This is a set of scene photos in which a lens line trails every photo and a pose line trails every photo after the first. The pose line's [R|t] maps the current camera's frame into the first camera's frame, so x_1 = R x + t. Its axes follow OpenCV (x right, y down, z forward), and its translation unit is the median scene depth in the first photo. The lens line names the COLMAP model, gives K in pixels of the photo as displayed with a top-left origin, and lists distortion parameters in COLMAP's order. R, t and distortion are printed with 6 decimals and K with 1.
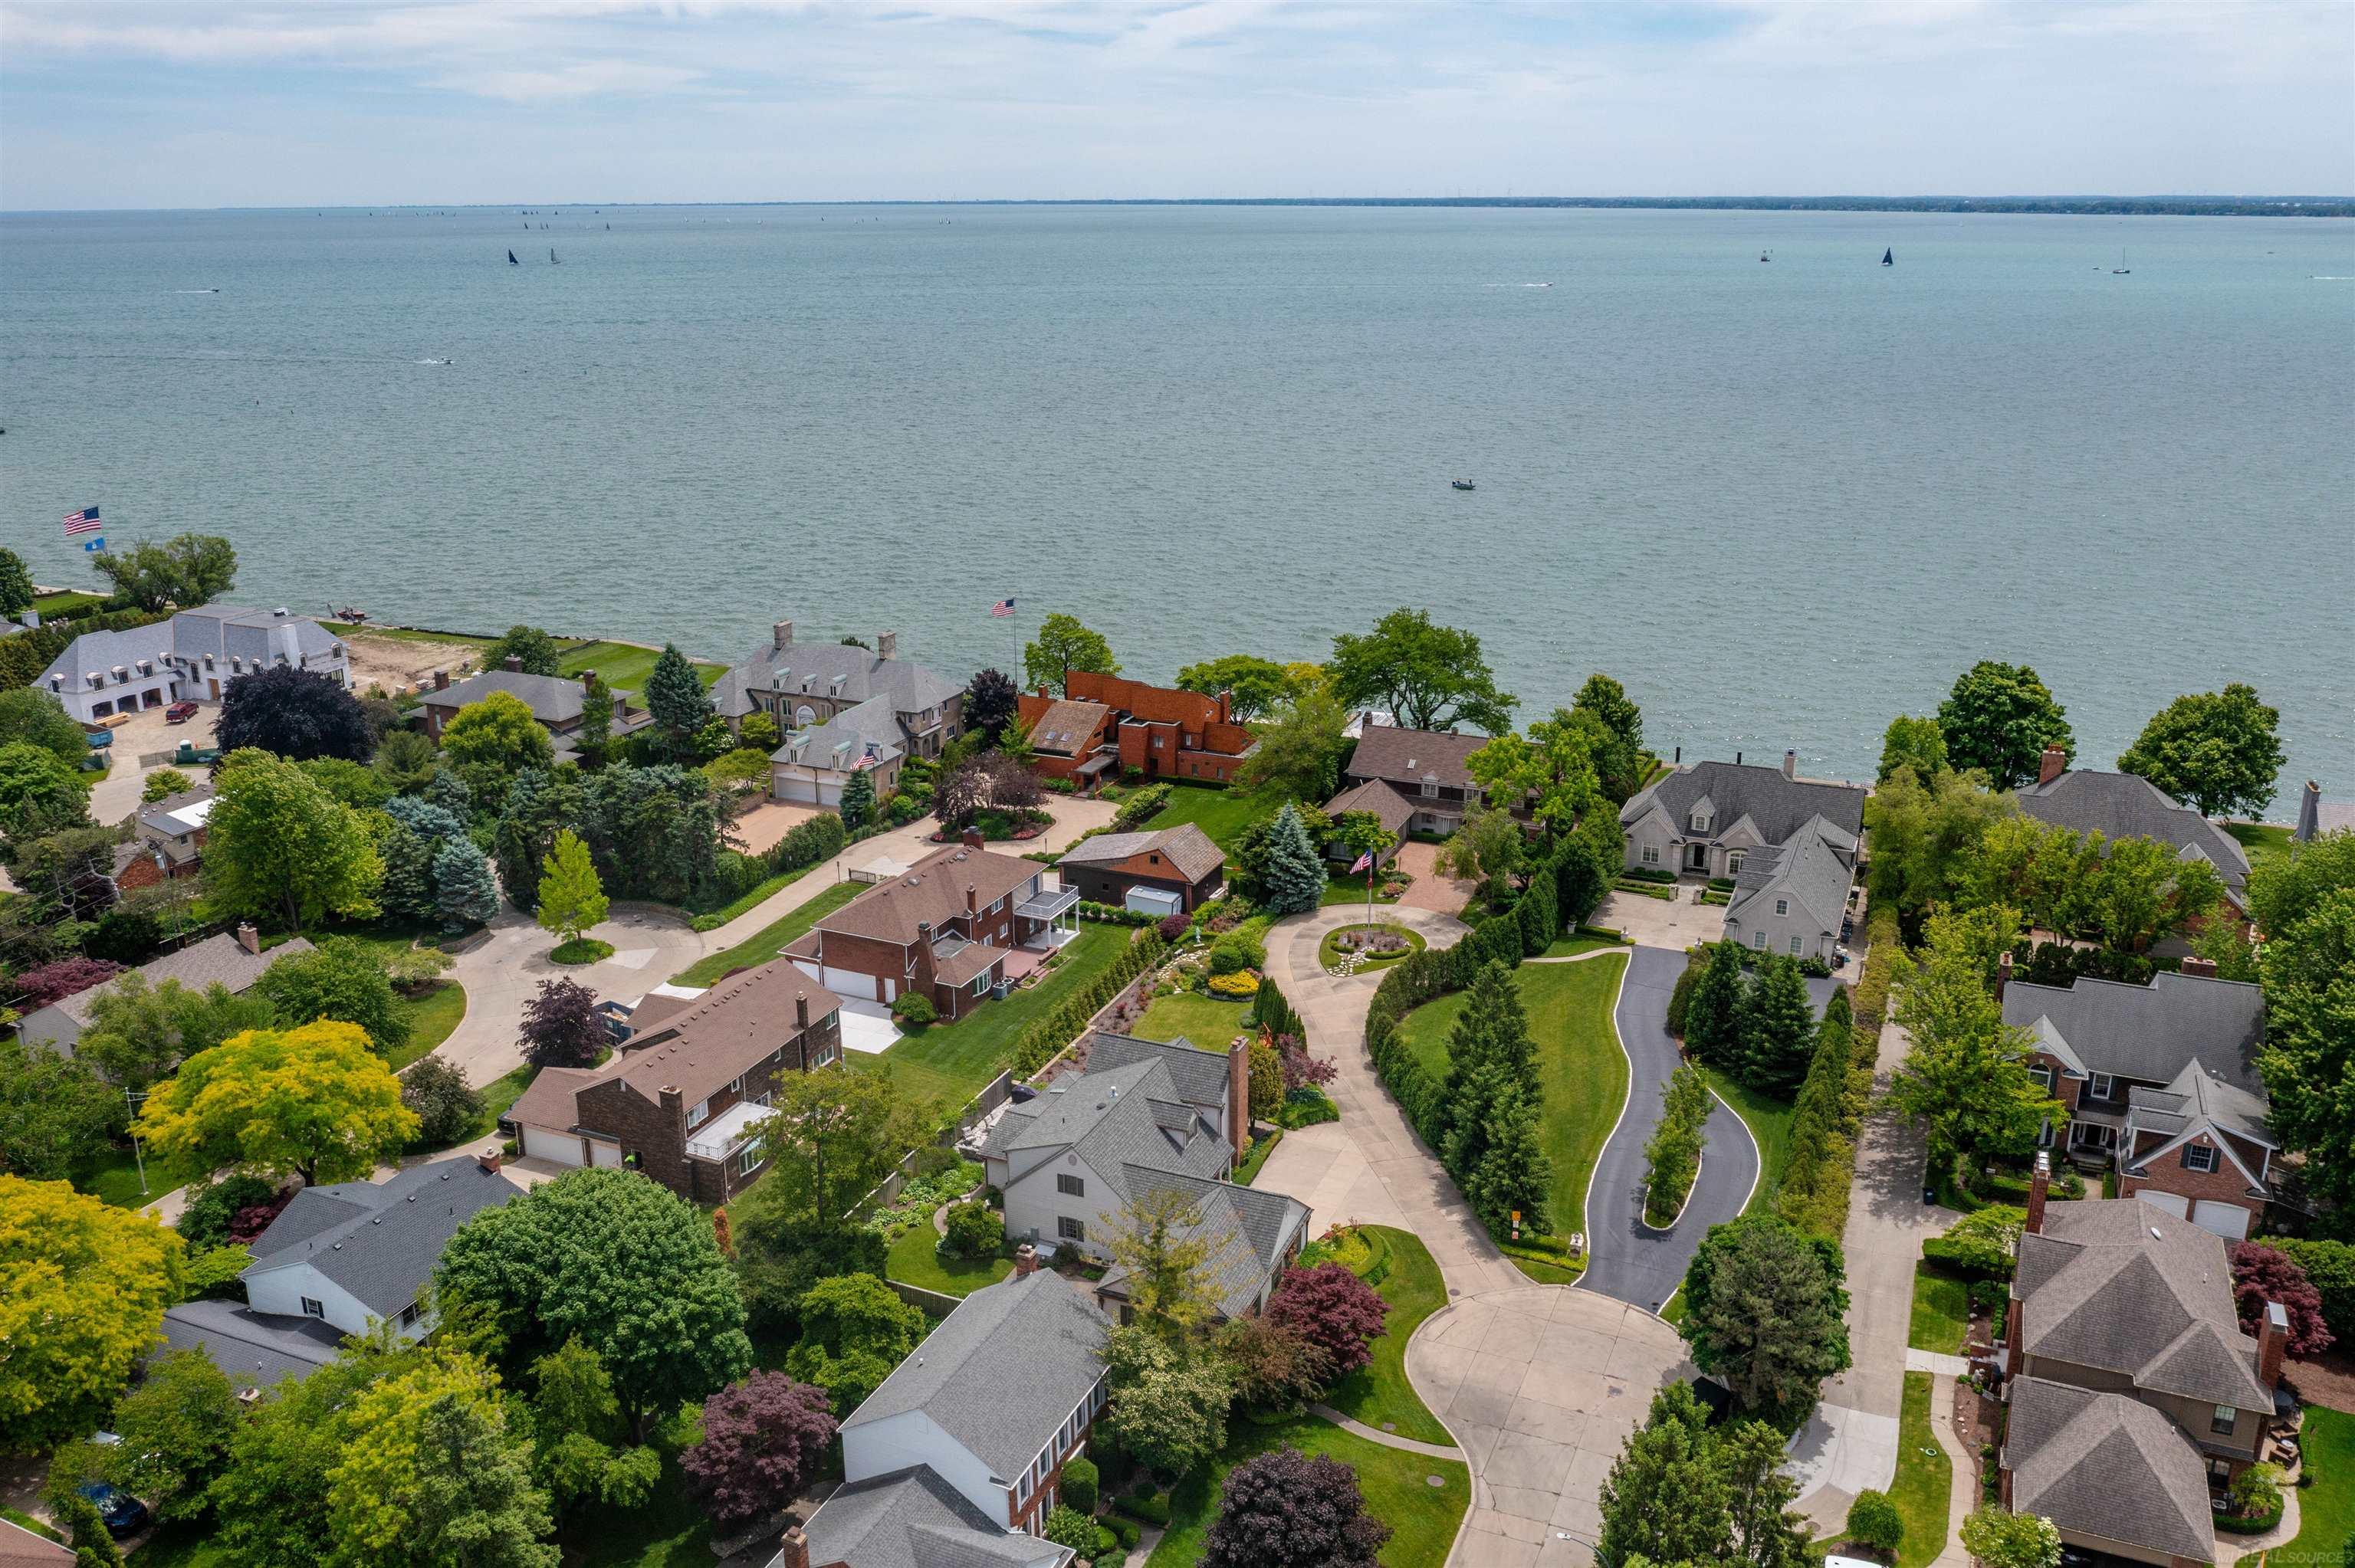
lens RADIAL K [[1933.7, 0, 1177.5], [0, 1933.7, 784.0], [0, 0, 1]] dist [-0.023748, -0.005044]
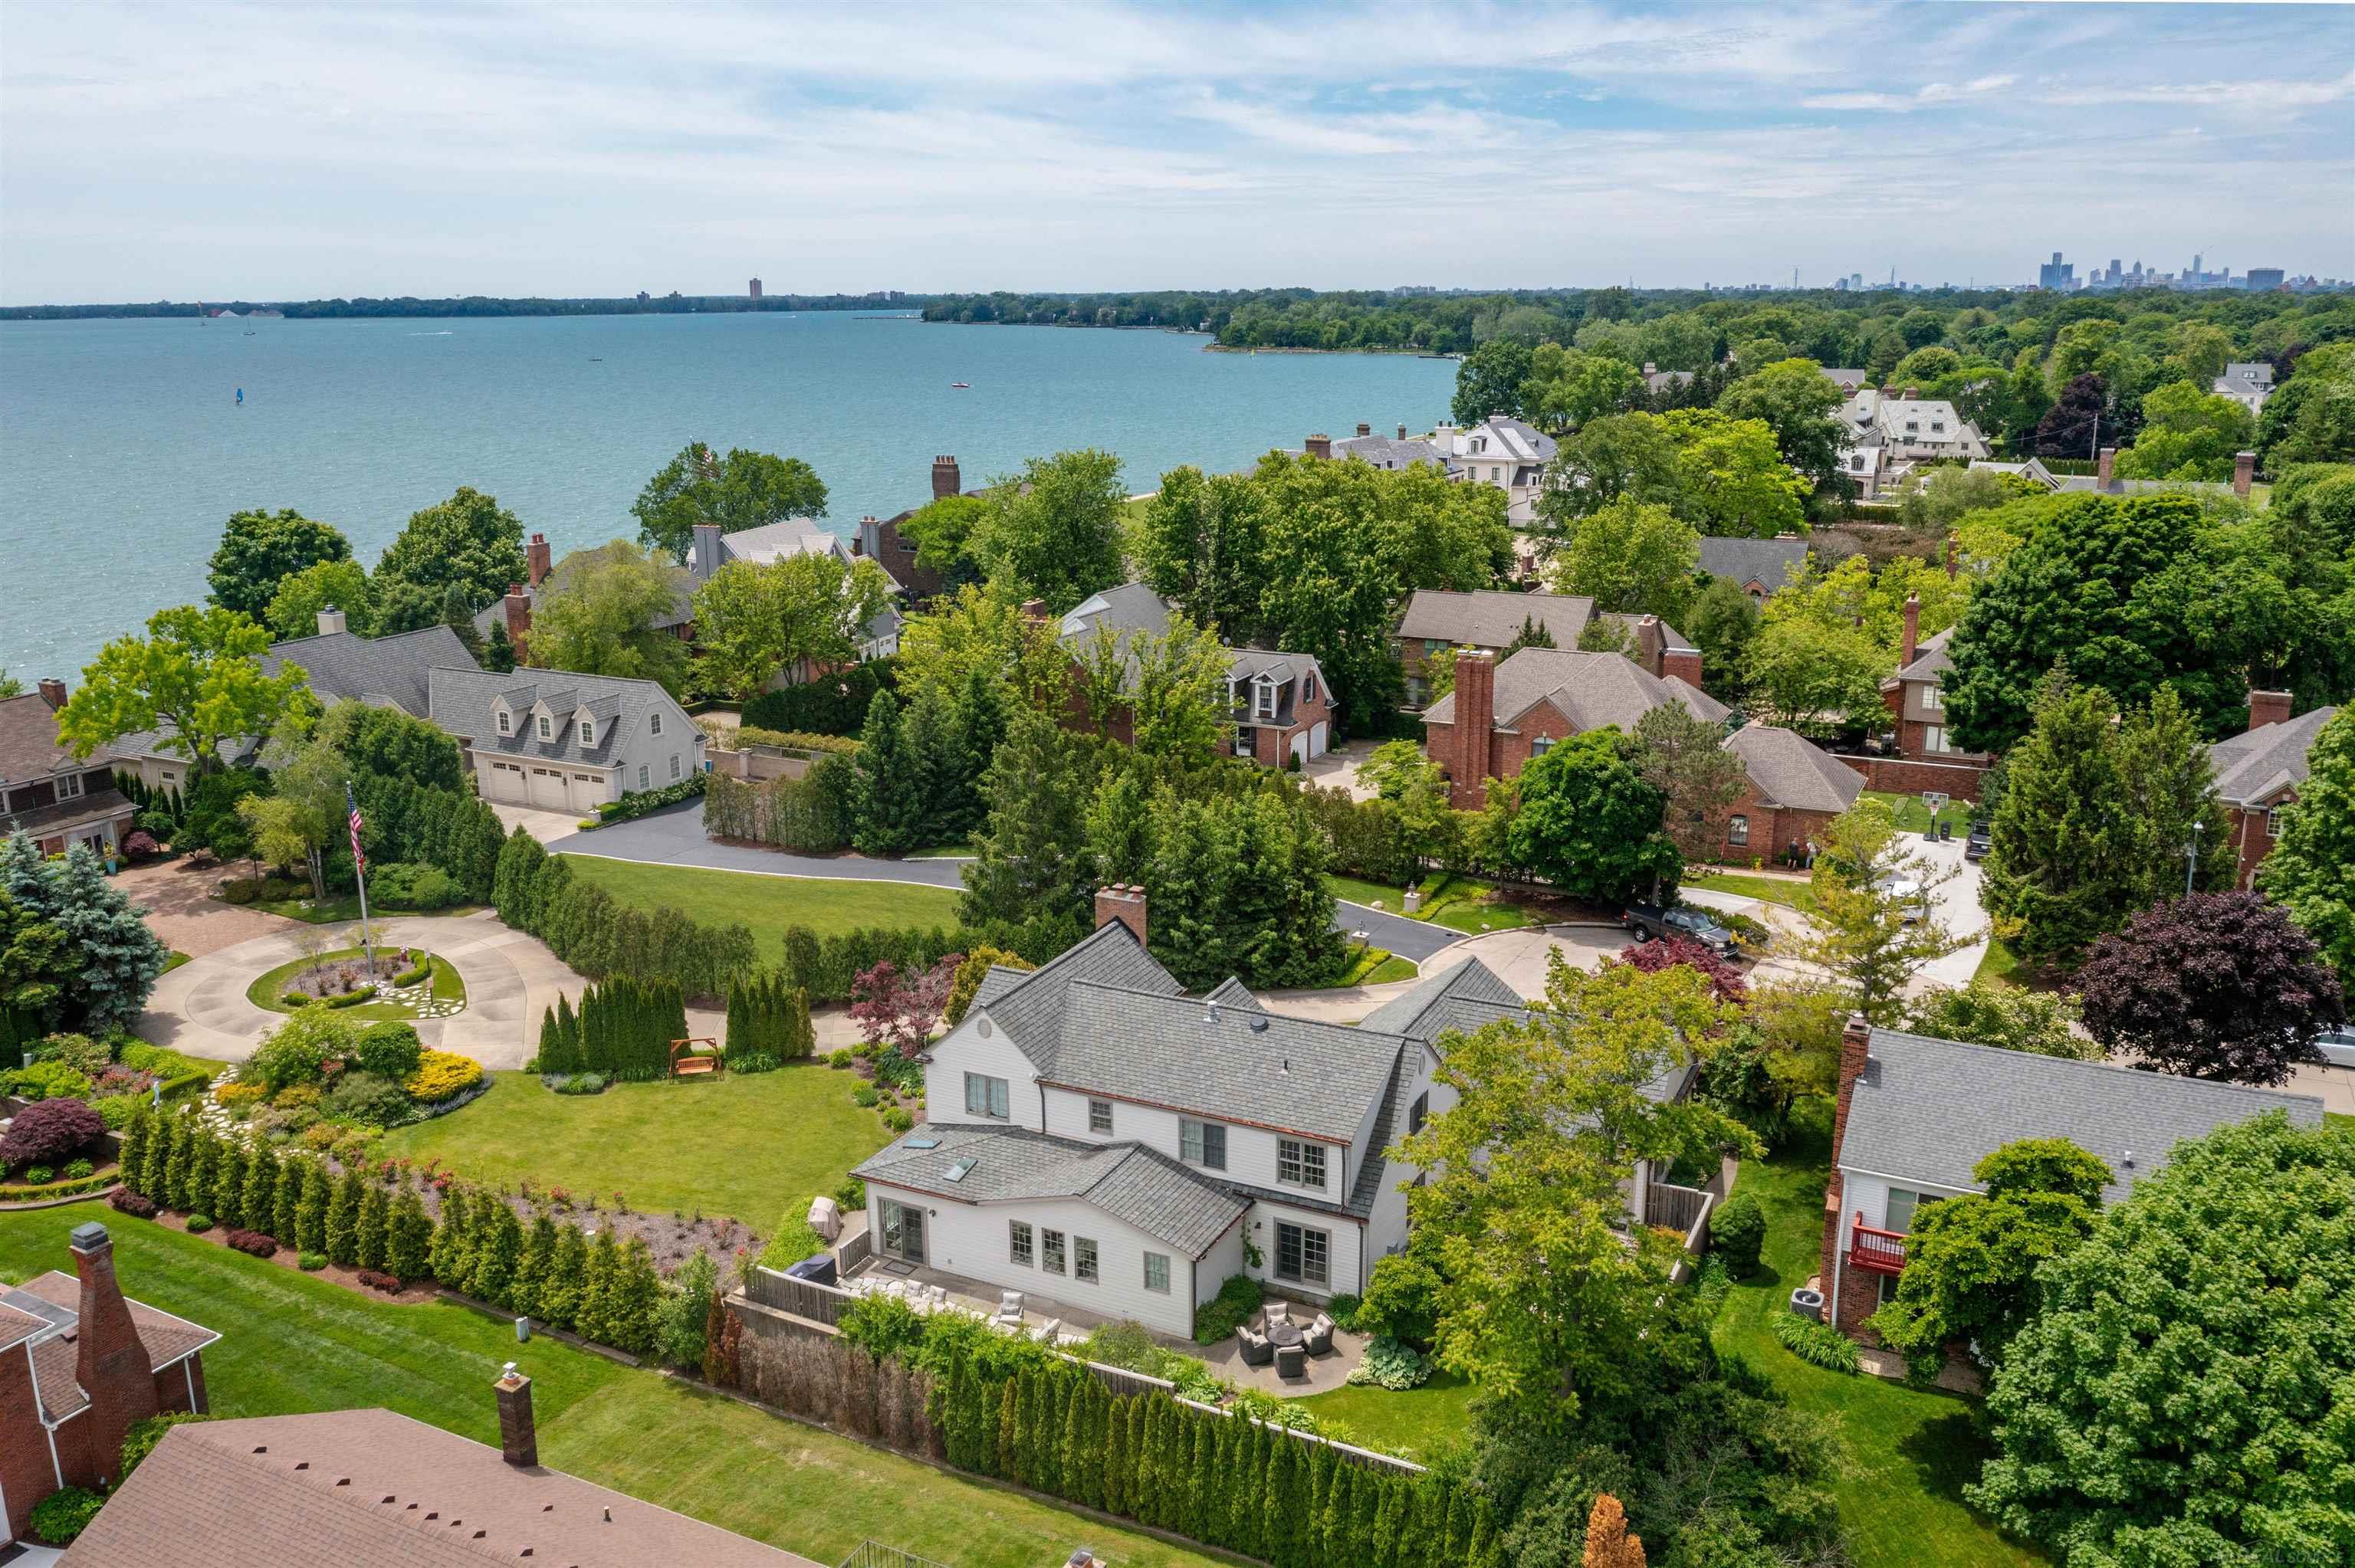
lens RADIAL K [[1891.7, 0, 1177.5], [0, 1891.7, 784.0], [0, 0, 1]] dist [-0.021848, -0.001075]
pose [[0.055300, -0.255677, 0.965179, -0.377644], [0.307722, 0.923969, 0.227129, -0.018025], [-0.949868, 0.284447, 0.129773, 0.658810]]
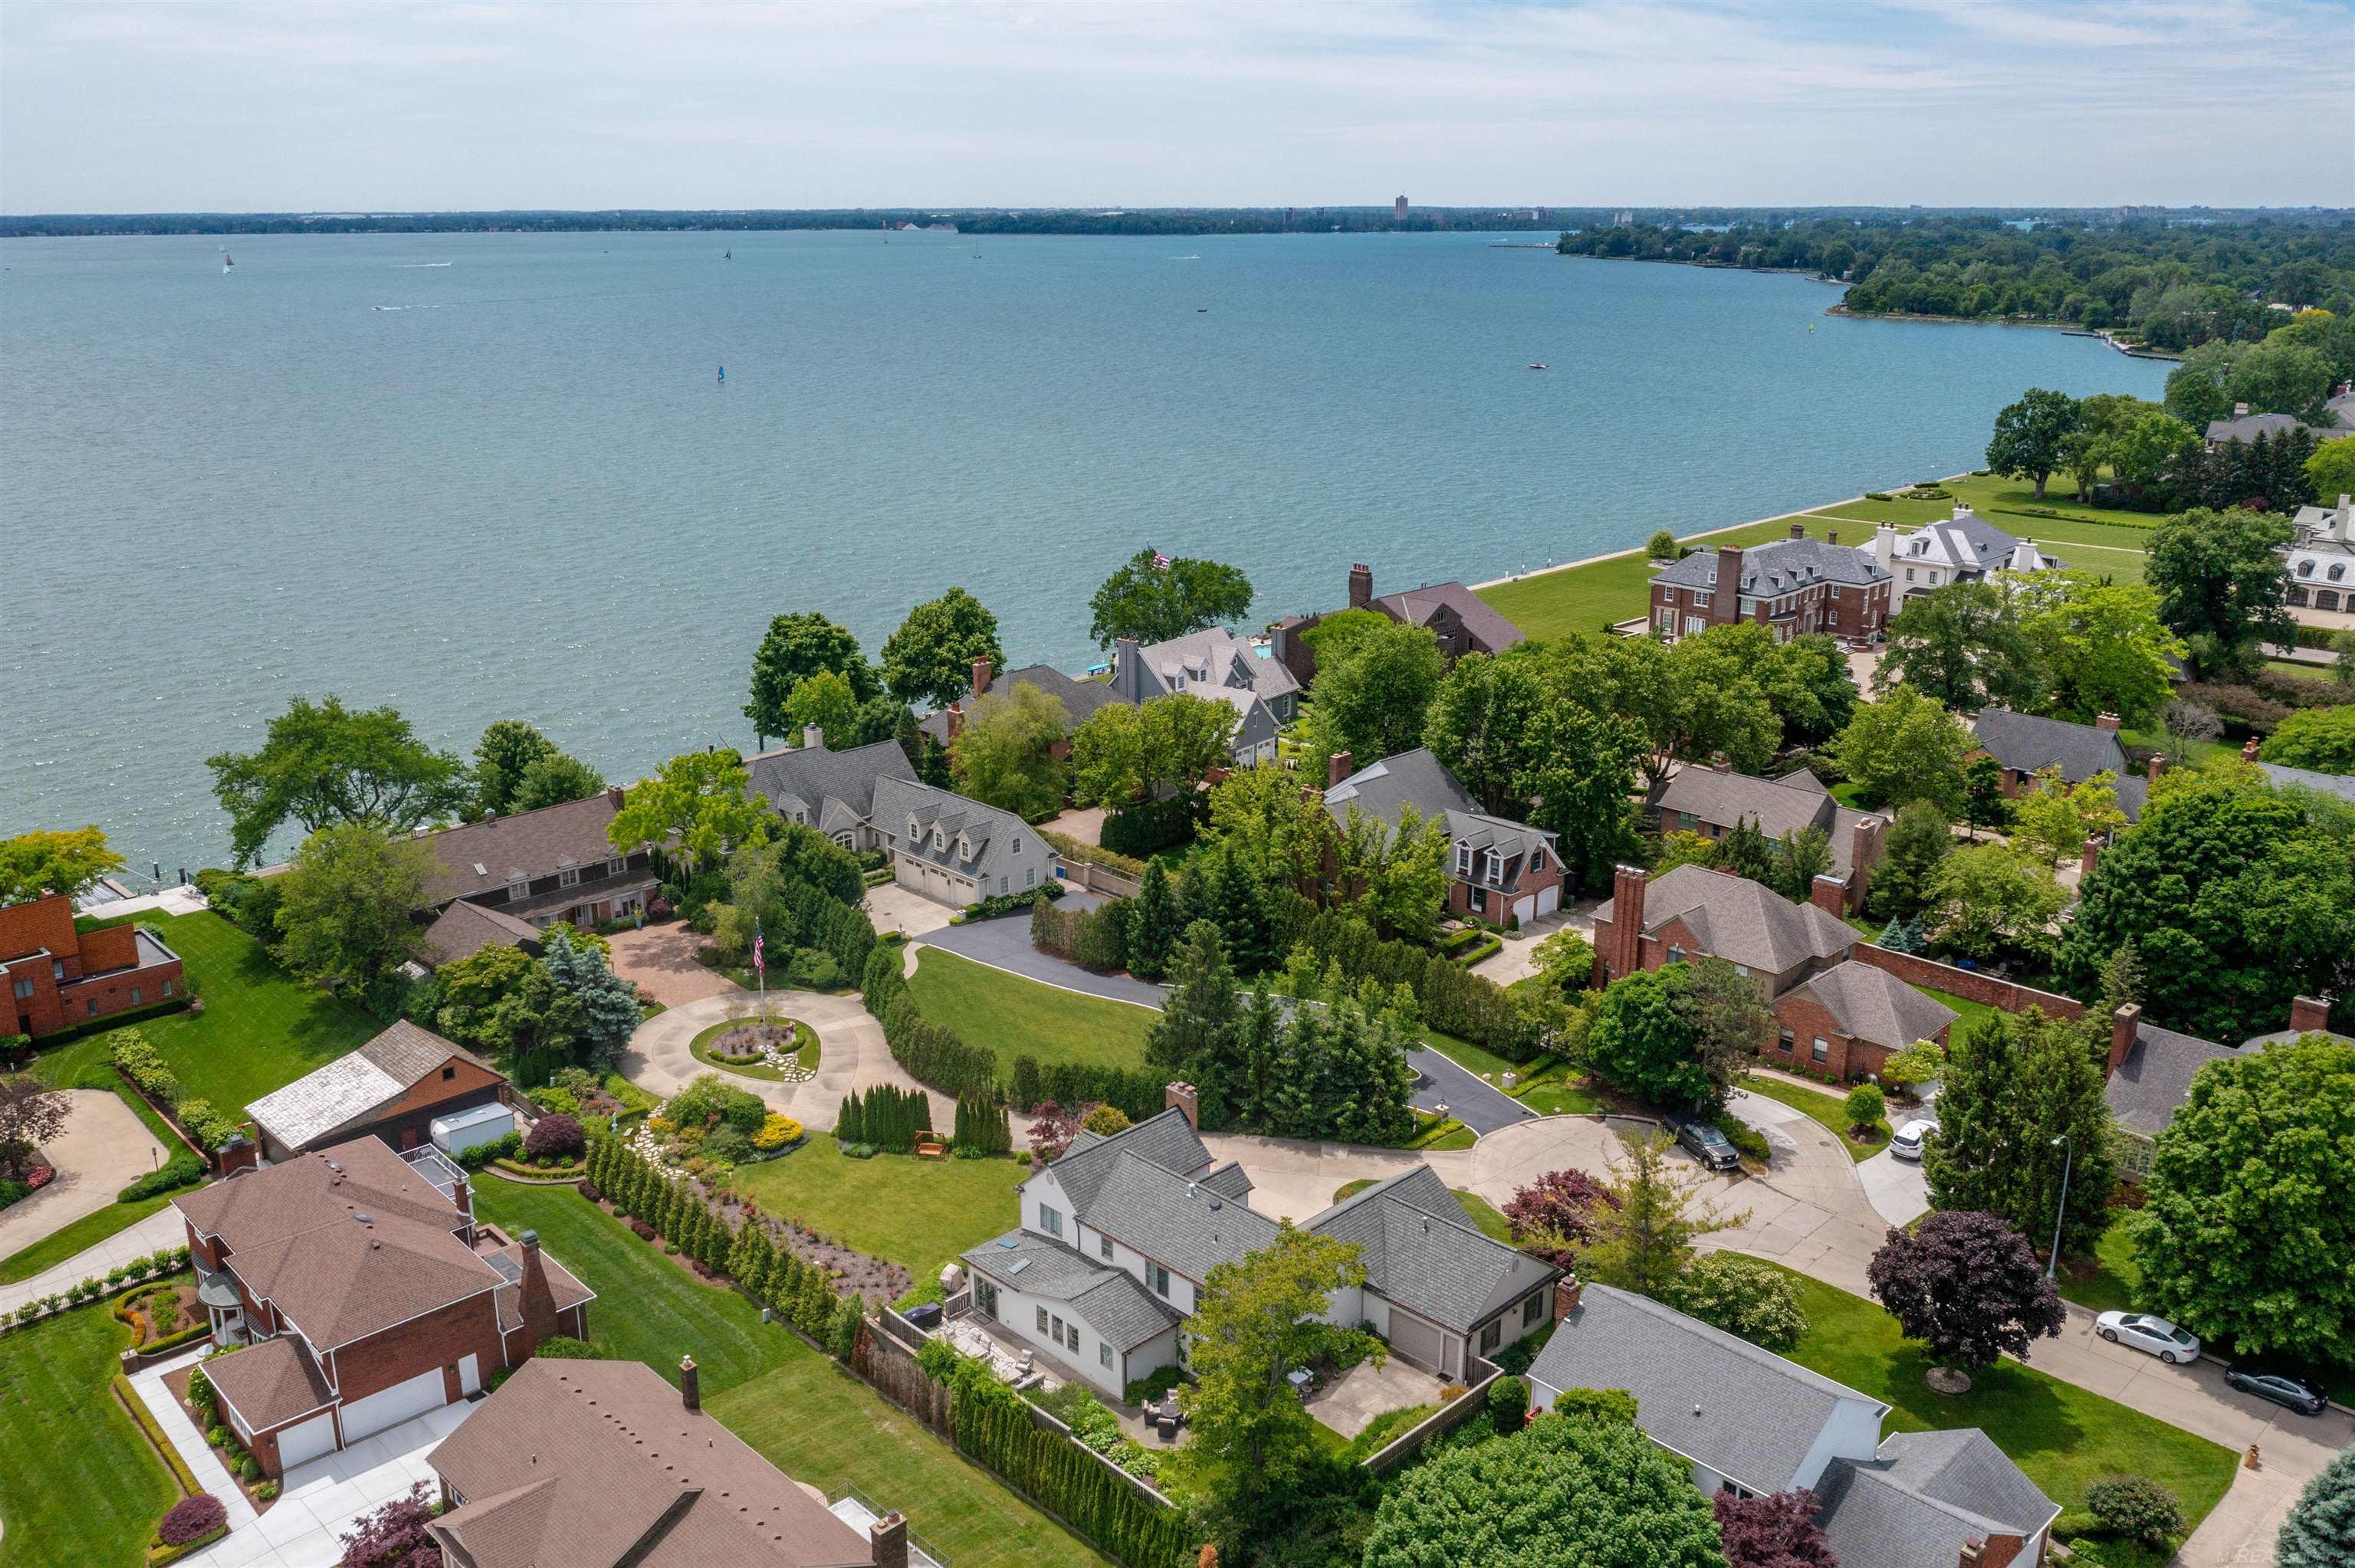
lens RADIAL K [[1933.7, 0, 1177.5], [0, 1933.7, 784.0], [0, 0, 1]] dist [-0.023748, -0.005044]
pose [[0.371487, -0.268425, 0.888789, -0.521113], [0.279032, 0.945317, 0.168871, -0.108526], [-0.885516, 0.185267, 0.426072, 0.440202]]
